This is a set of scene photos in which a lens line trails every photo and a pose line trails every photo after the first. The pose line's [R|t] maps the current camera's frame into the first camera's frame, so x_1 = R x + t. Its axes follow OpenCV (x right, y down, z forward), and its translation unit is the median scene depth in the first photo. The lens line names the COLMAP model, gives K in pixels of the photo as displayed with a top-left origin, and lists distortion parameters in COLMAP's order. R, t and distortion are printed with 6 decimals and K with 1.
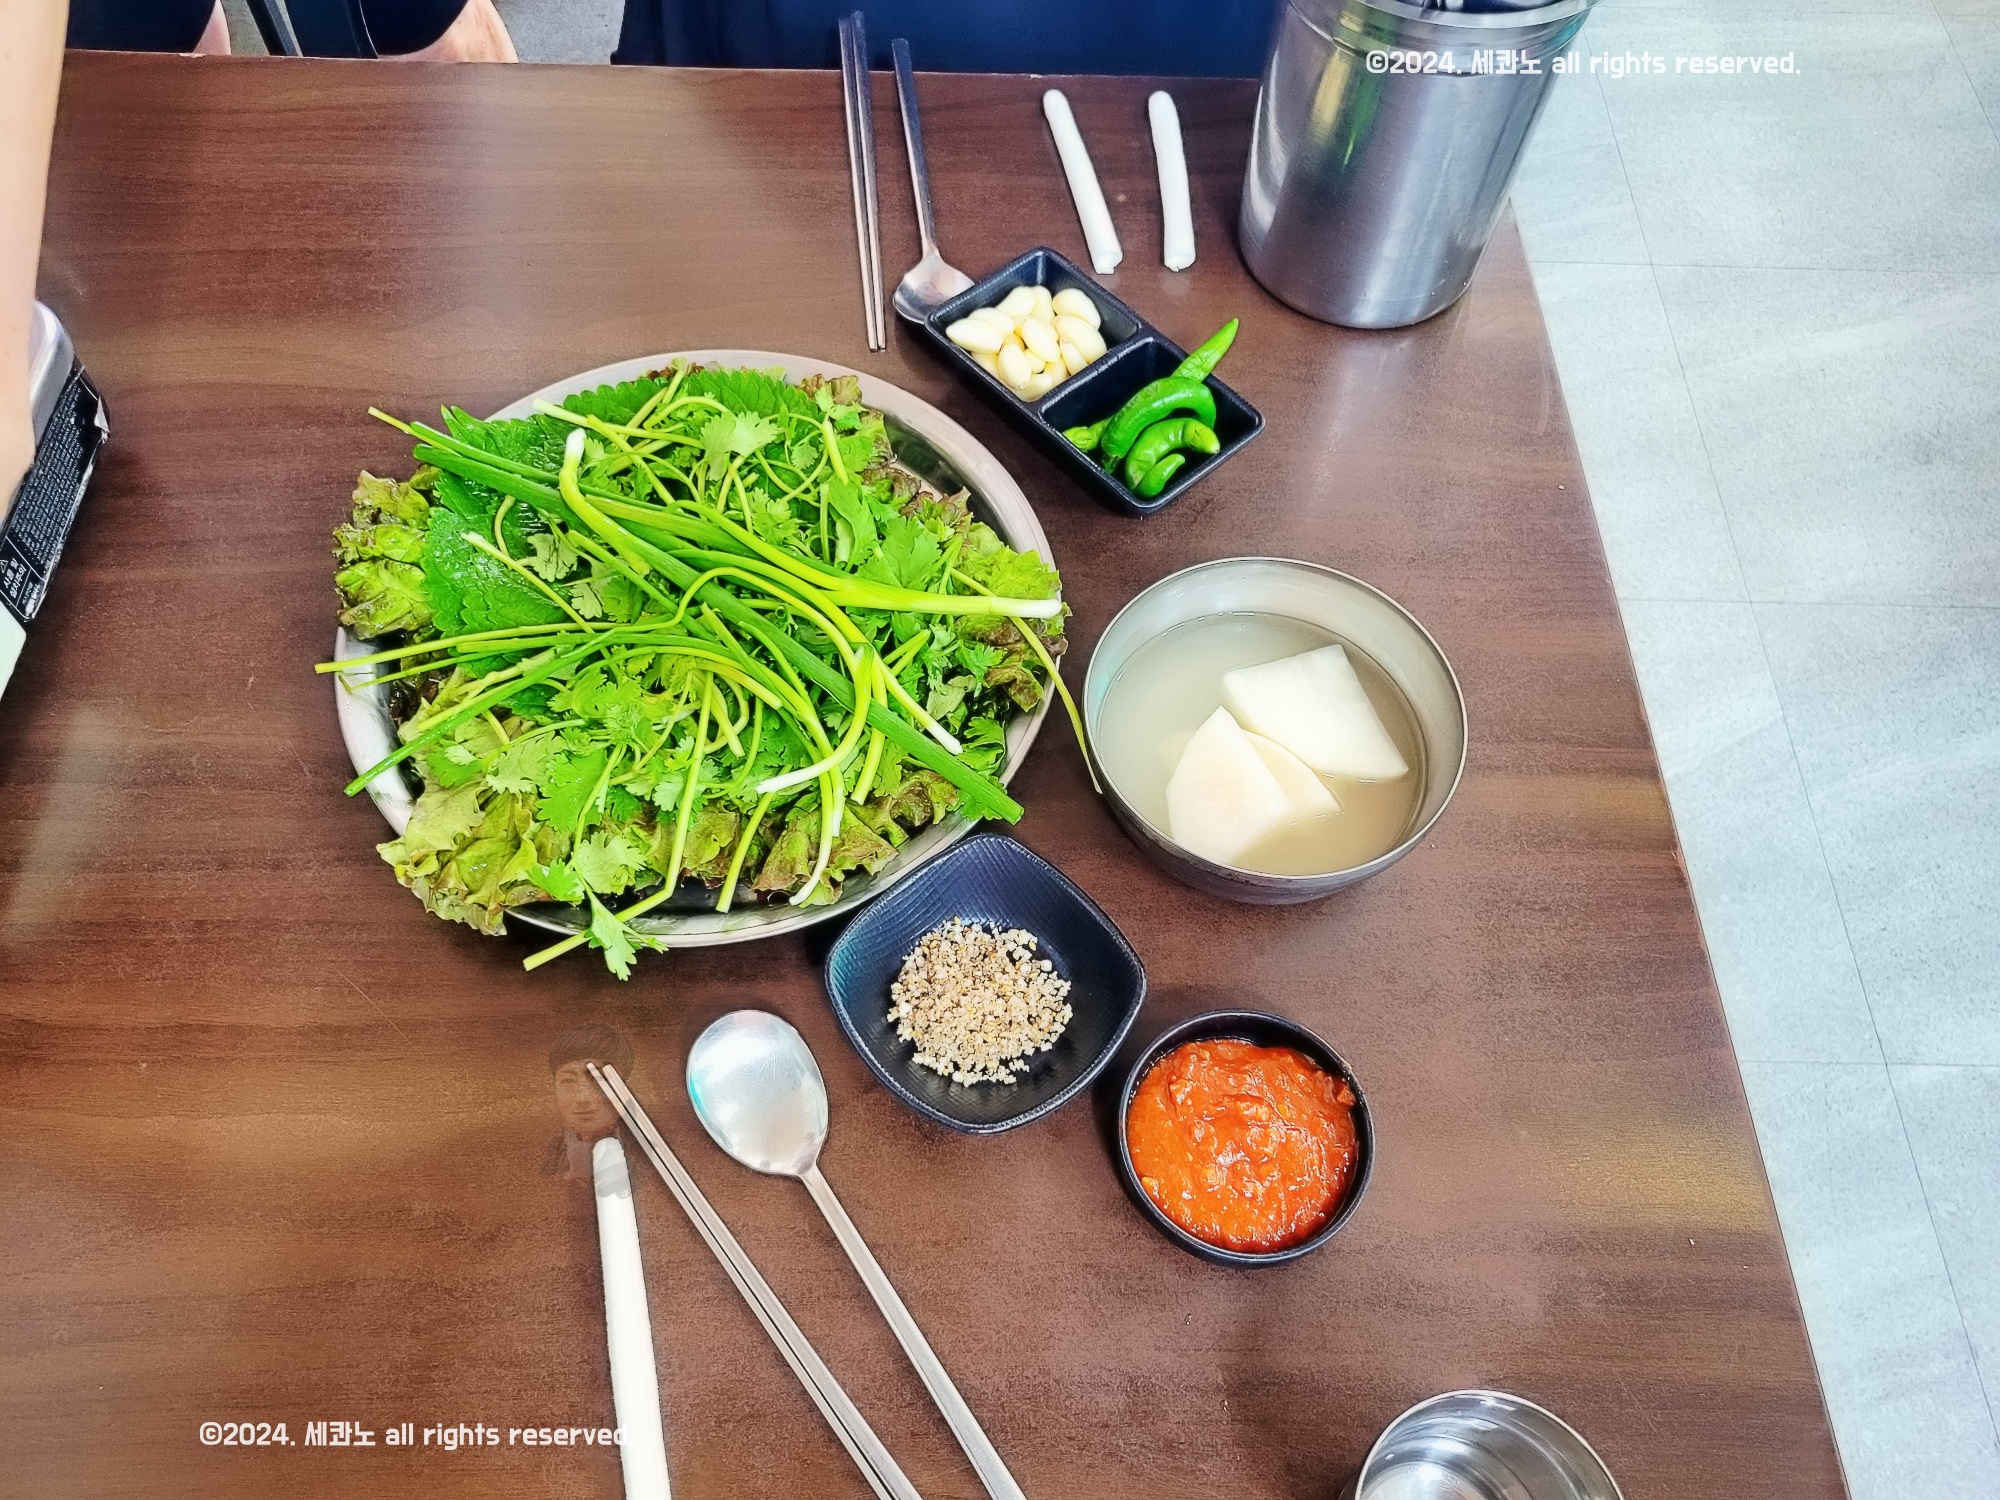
lens RADIAL K [[1493.0, 0, 1000.0], [0, 1493.0, 750.0], [0, 0, 1]] dist [0.000999, 0.000418]
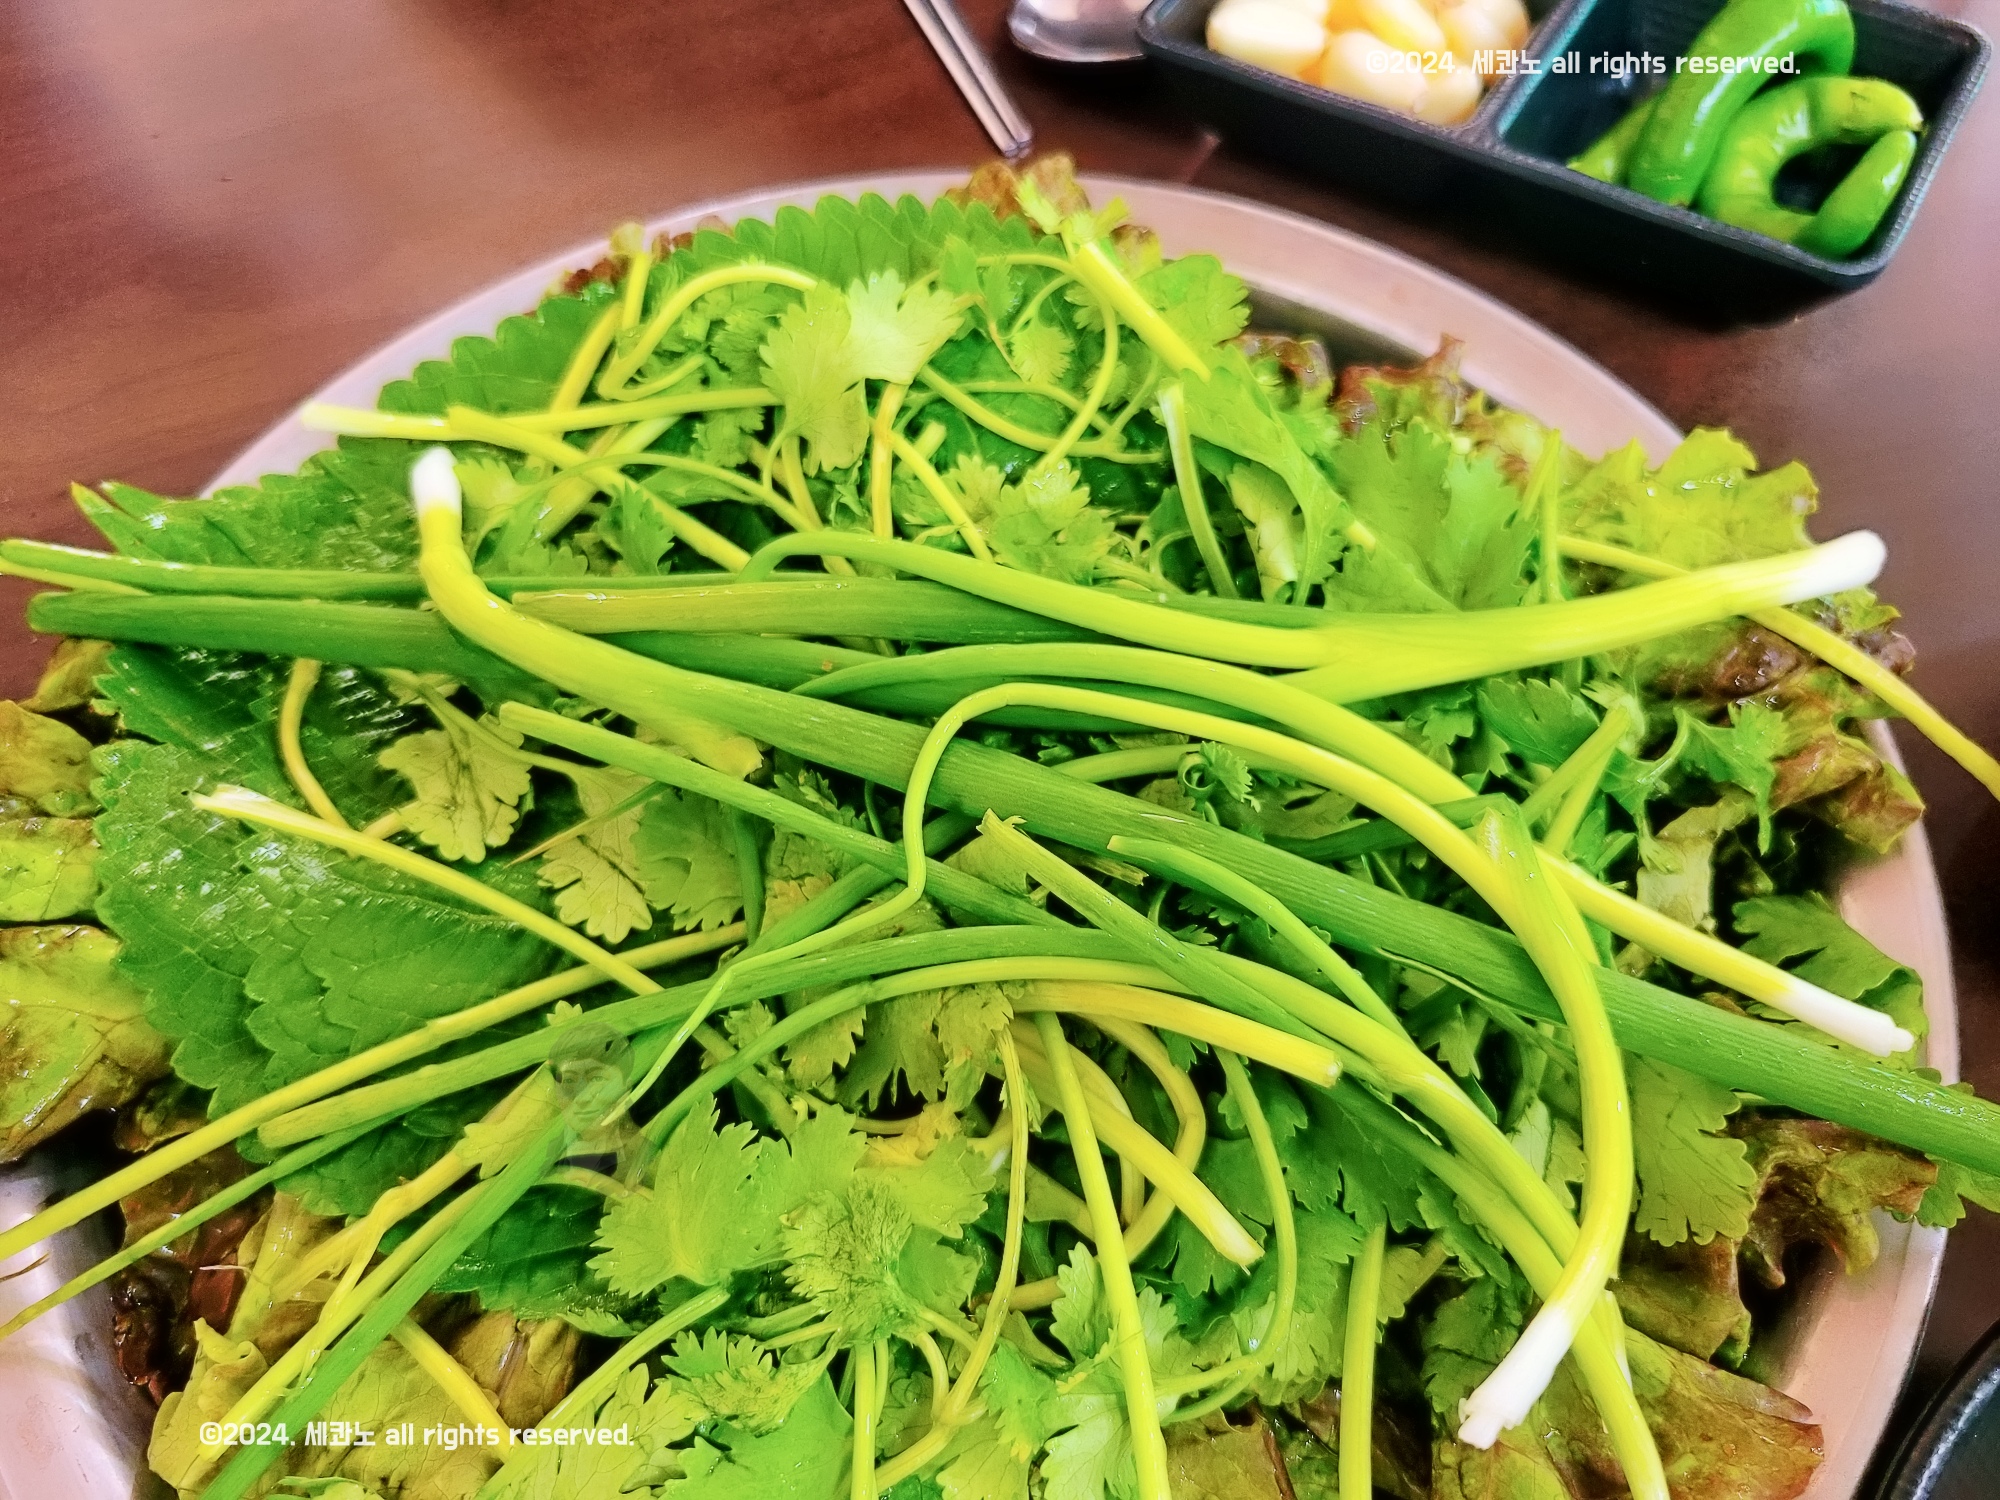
lens RADIAL K [[1541.3, 0, 1000.0], [0, 1541.3, 750.0], [0, 0, 1]] dist [-0.036843, 0.000492]
pose [[0.960500, -0.269441, 0.069583, -0.199306], [0.271184, 0.962381, -0.016775, -0.097772], [-0.062445, 0.034982, 0.997435, 0.627511]]
